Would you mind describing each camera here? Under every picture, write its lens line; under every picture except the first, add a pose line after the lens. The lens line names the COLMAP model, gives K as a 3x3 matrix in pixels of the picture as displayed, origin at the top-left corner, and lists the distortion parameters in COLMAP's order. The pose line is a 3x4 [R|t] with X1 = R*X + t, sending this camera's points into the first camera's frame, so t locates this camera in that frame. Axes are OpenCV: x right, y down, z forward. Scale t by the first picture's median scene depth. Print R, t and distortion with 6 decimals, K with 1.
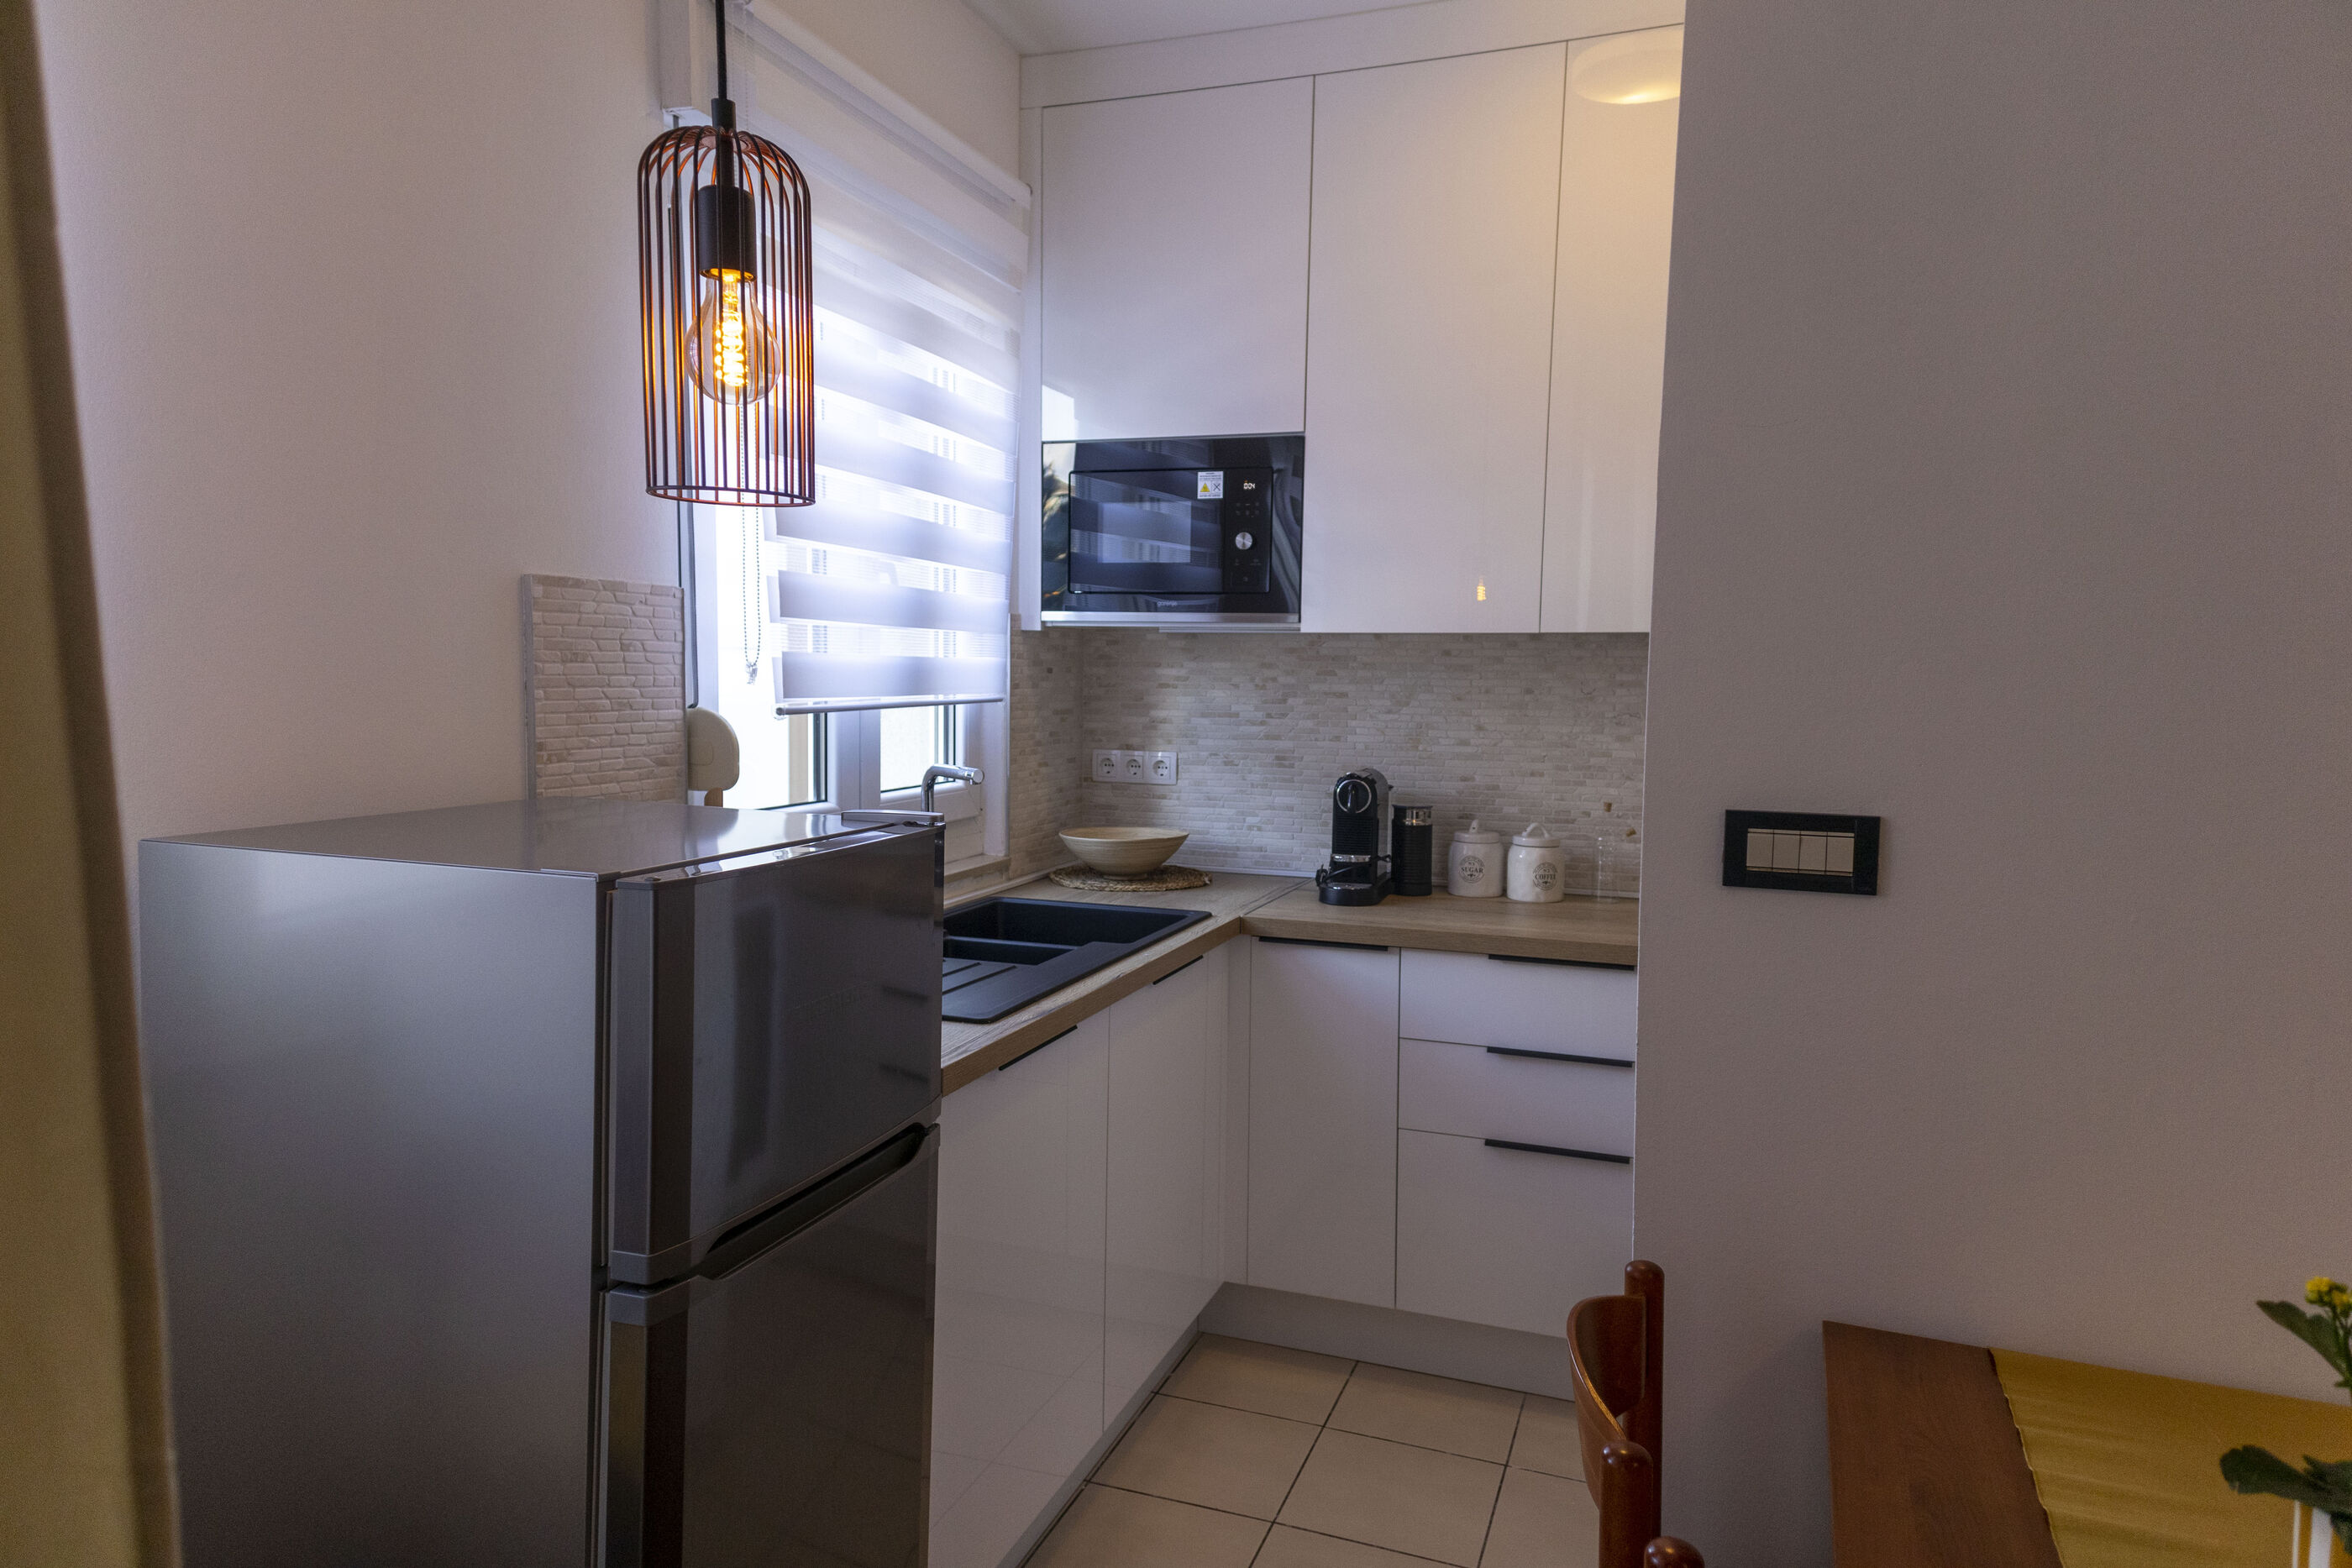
lens RADIAL K [[1563.3, 0, 1163.2], [0, 1563.3, 755.4], [0, 0, 1]] dist [0.089729, -0.001577]
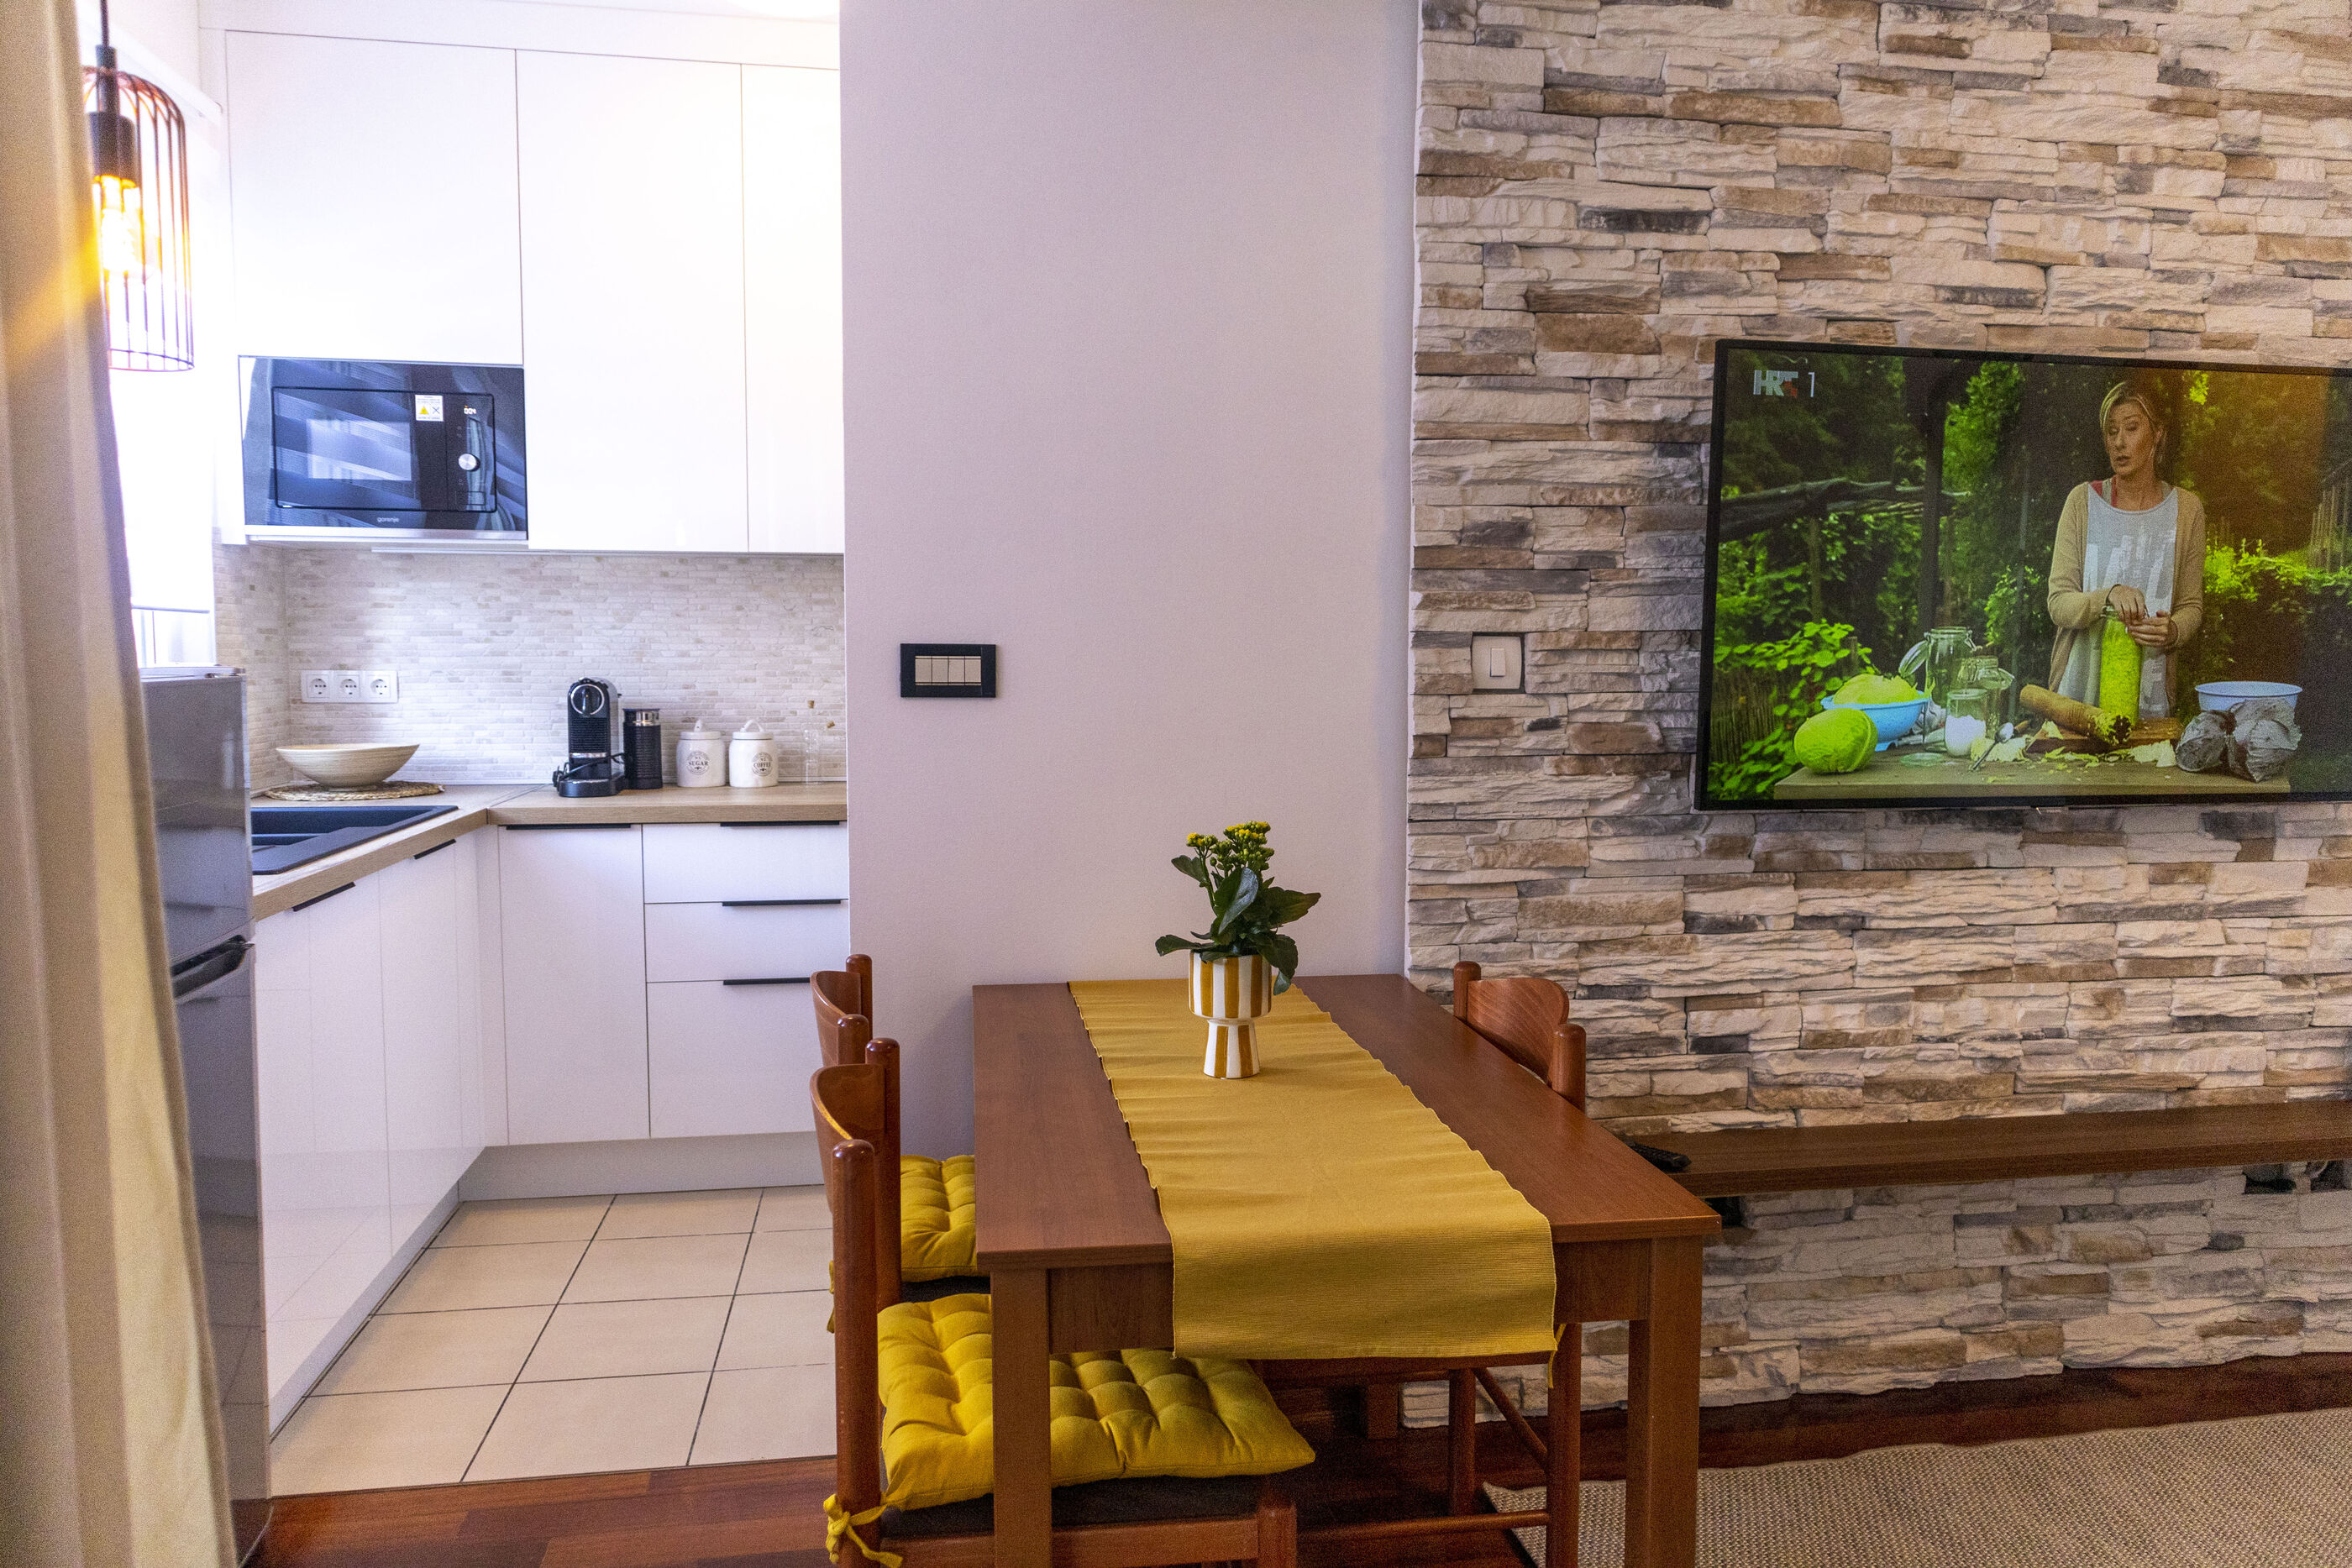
lens RADIAL K [[1555.4, 0, 1187.9], [0, 1555.4, 783.3], [0, 0, 1]] dist [0.012350, -0.003218]
pose [[0.866844, -0.056636, 0.495352, -0.056776], [0.038161, 0.998149, 0.047344, 0.046472], [-0.497116, -0.022137, 0.867401, -0.162802]]
